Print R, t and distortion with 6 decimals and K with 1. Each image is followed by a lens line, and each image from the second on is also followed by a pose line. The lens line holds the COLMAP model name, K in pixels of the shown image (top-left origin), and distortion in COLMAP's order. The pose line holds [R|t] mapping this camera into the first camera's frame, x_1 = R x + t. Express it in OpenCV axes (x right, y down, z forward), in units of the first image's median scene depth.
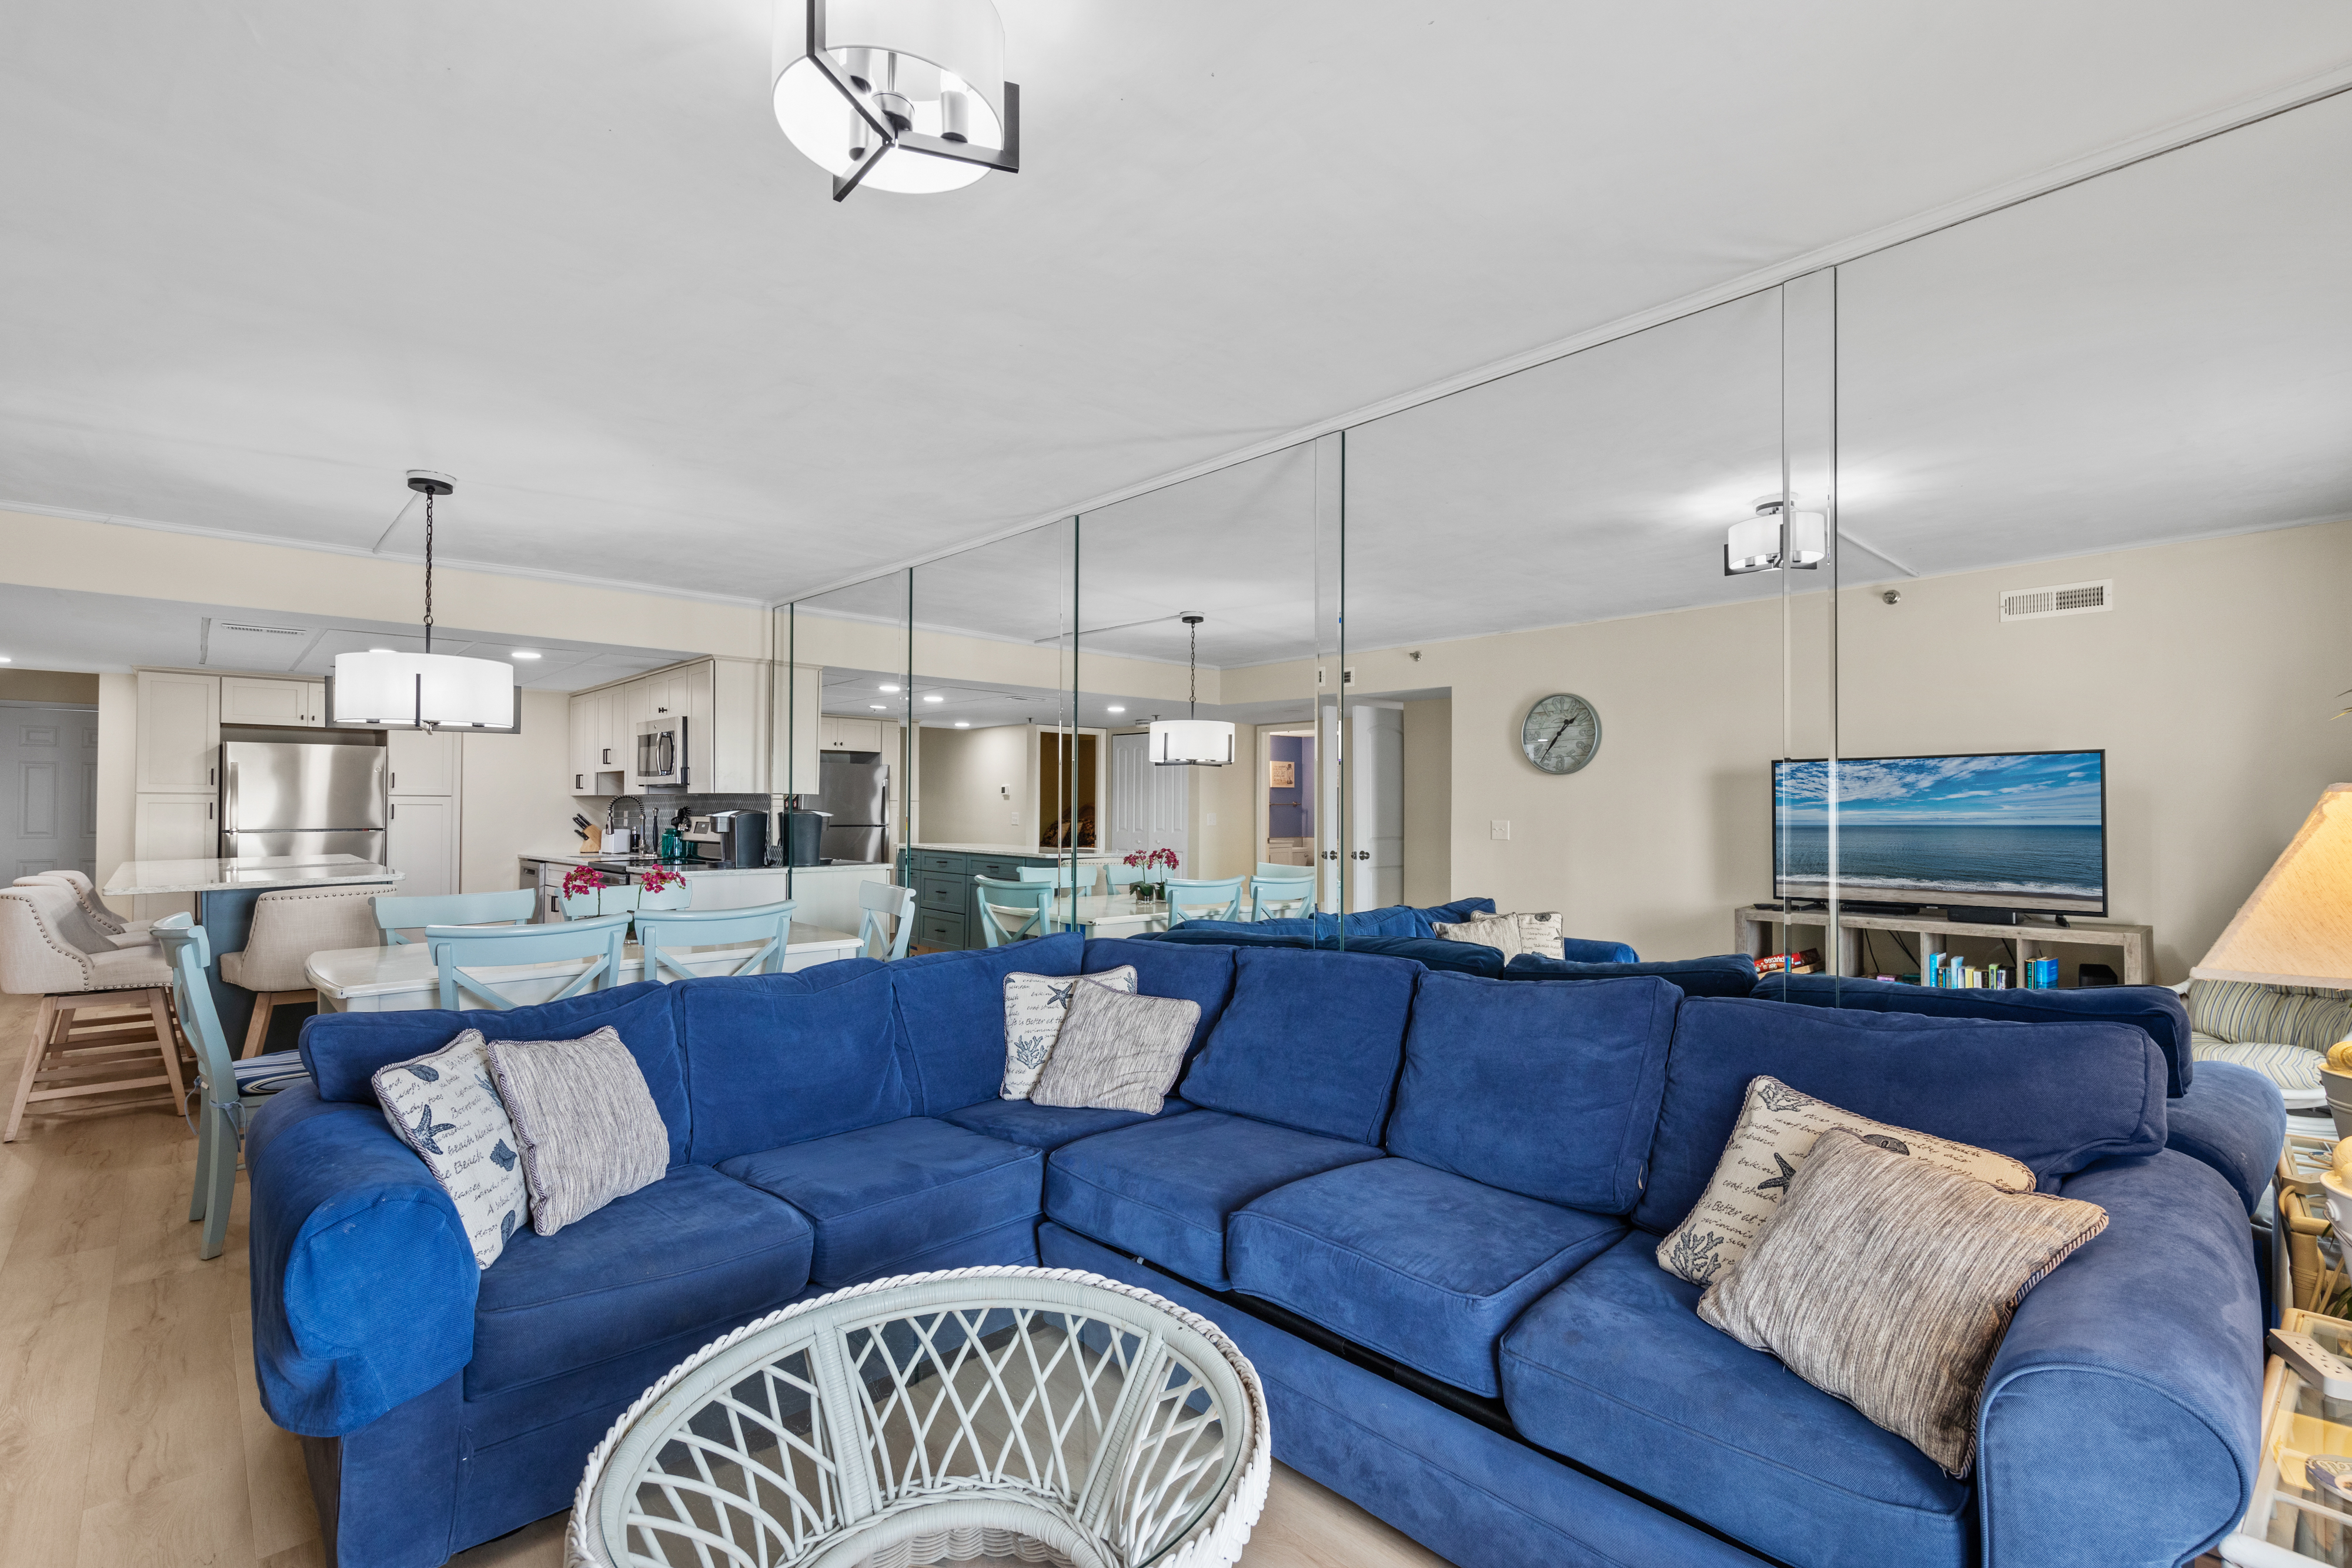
lens RADIAL K [[1080.3, 0, 1188.8], [0, 1080.3, 793.5], [0, 0, 1]] dist [0.007094, 0.000705]
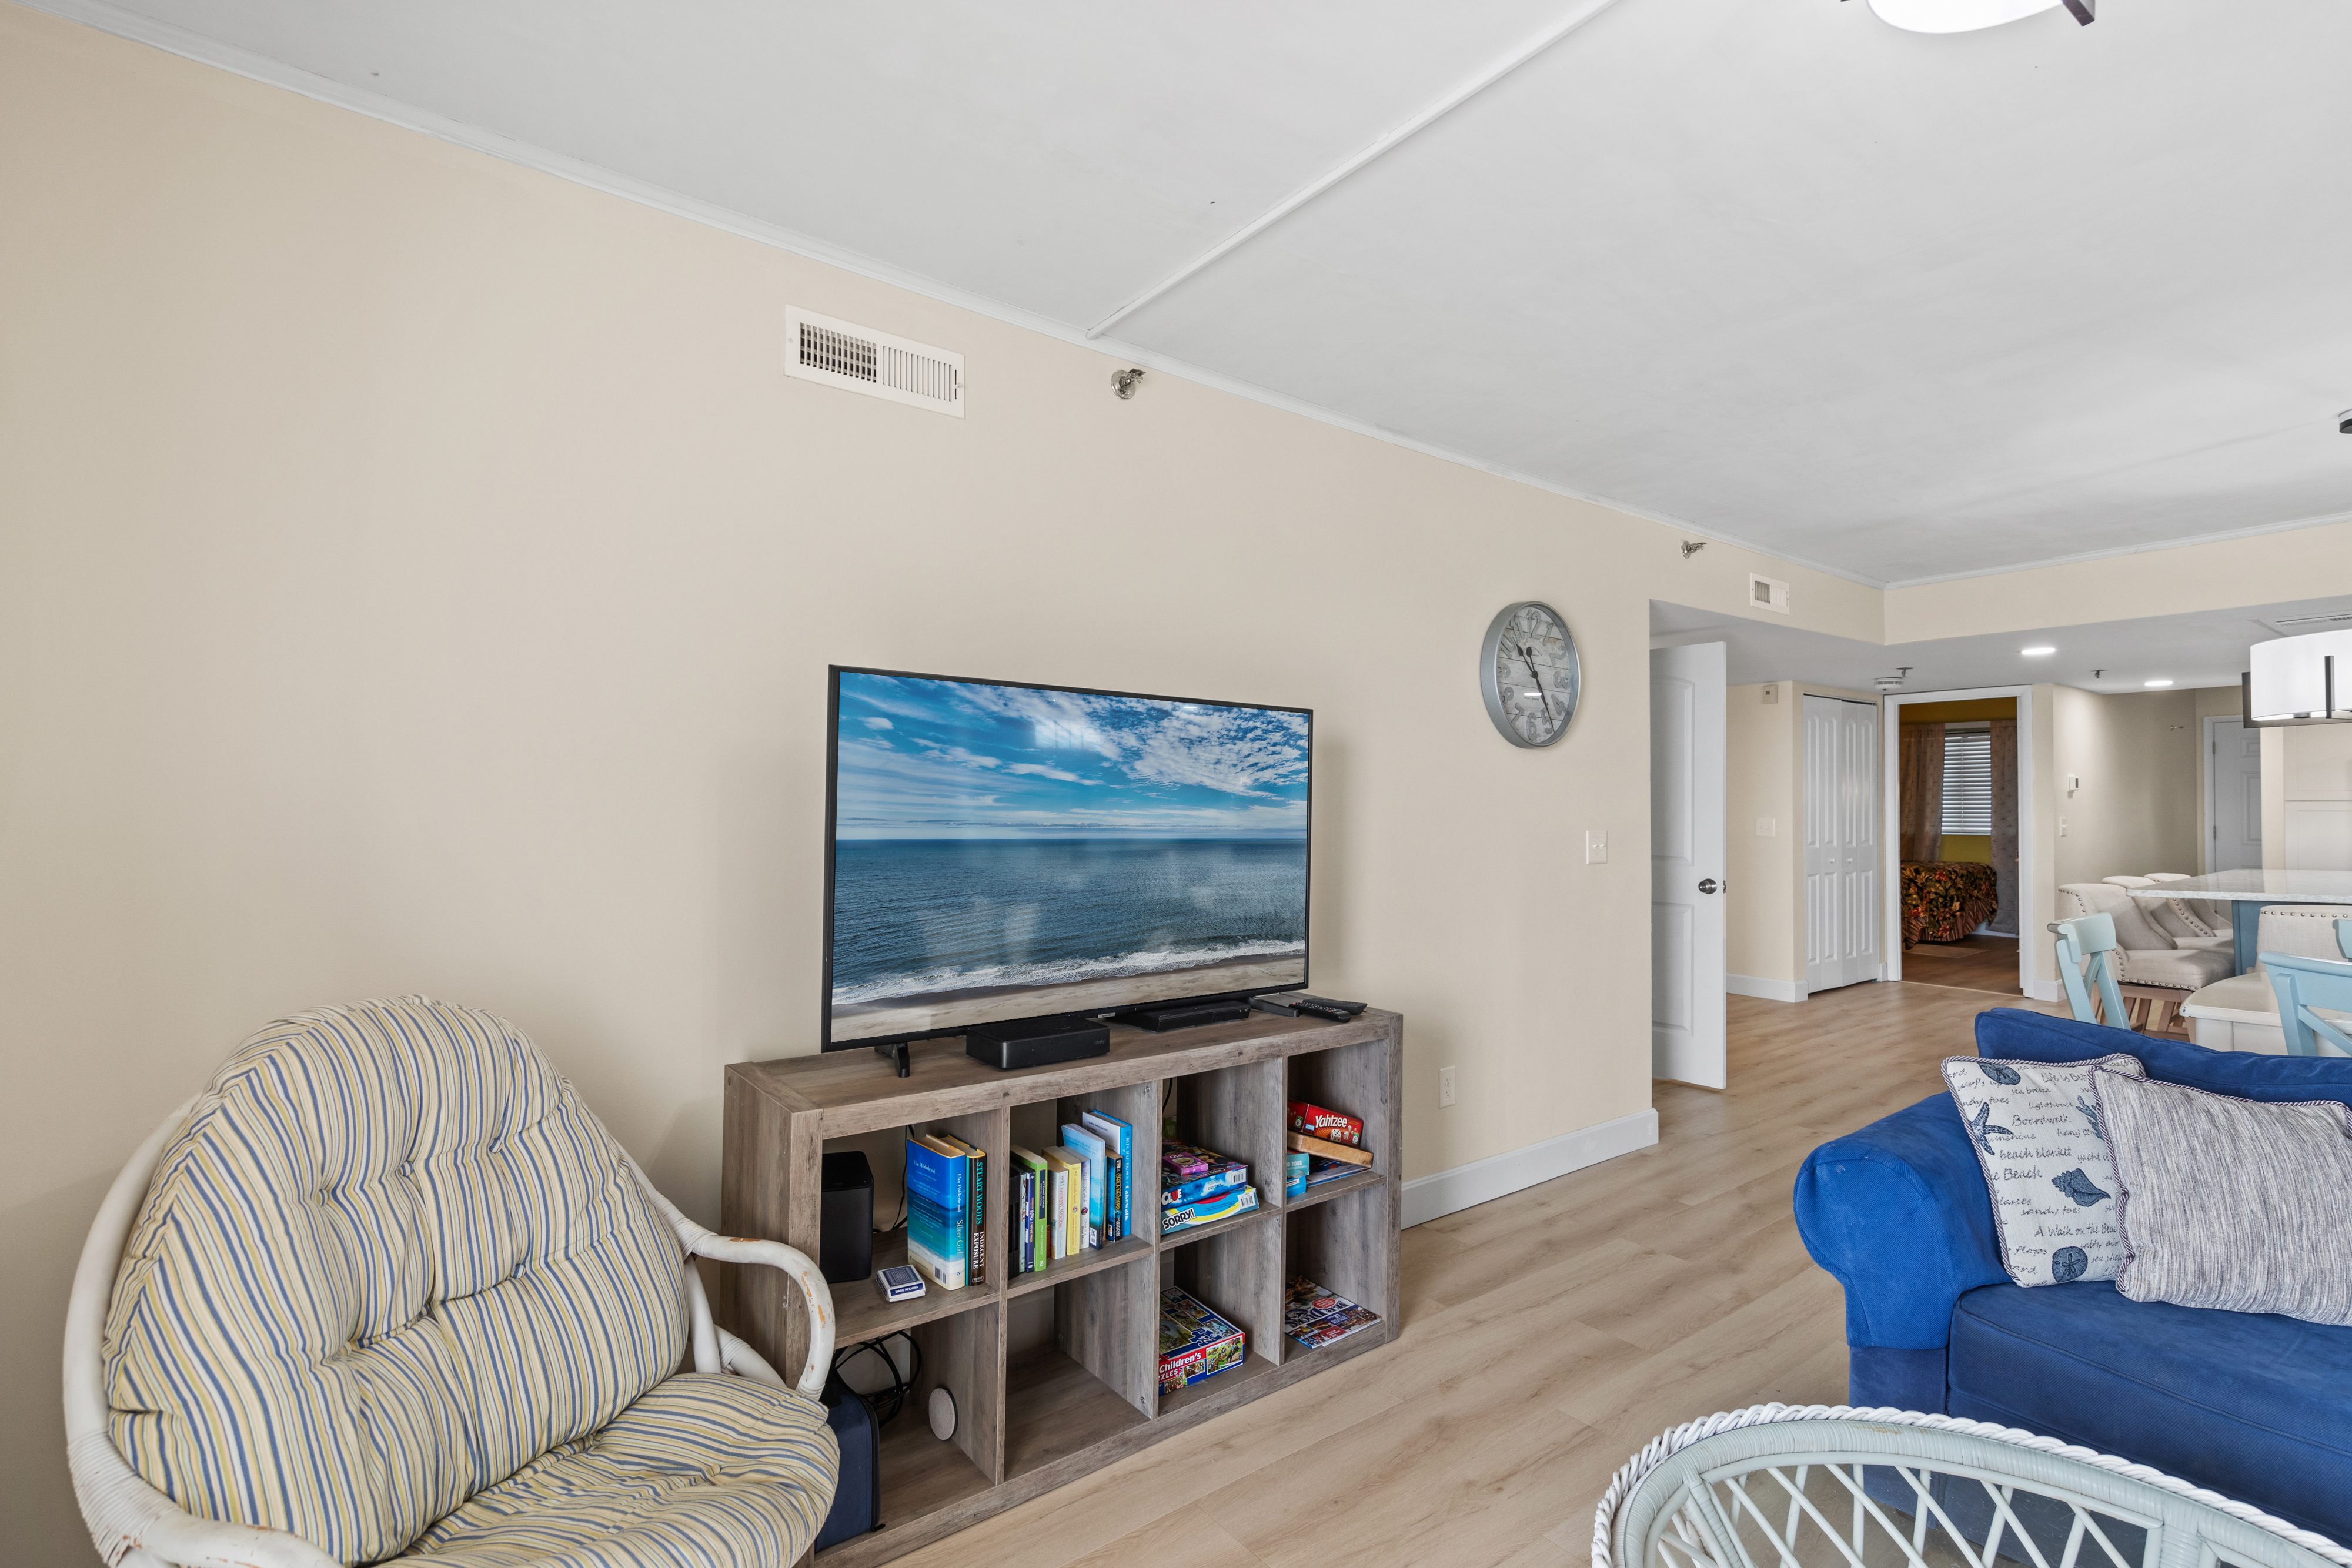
lens RADIAL K [[1080.3, 0, 1181.7], [0, 1080.3, 793.8], [0, 0, 1]] dist [0.007094, 0.000705]
pose [[-0.109032, -0.021213, -0.993812, 0.254349], [0.011758, 0.999675, -0.022628, 0.006126], [0.993969, -0.014153, -0.108747, 0.226749]]
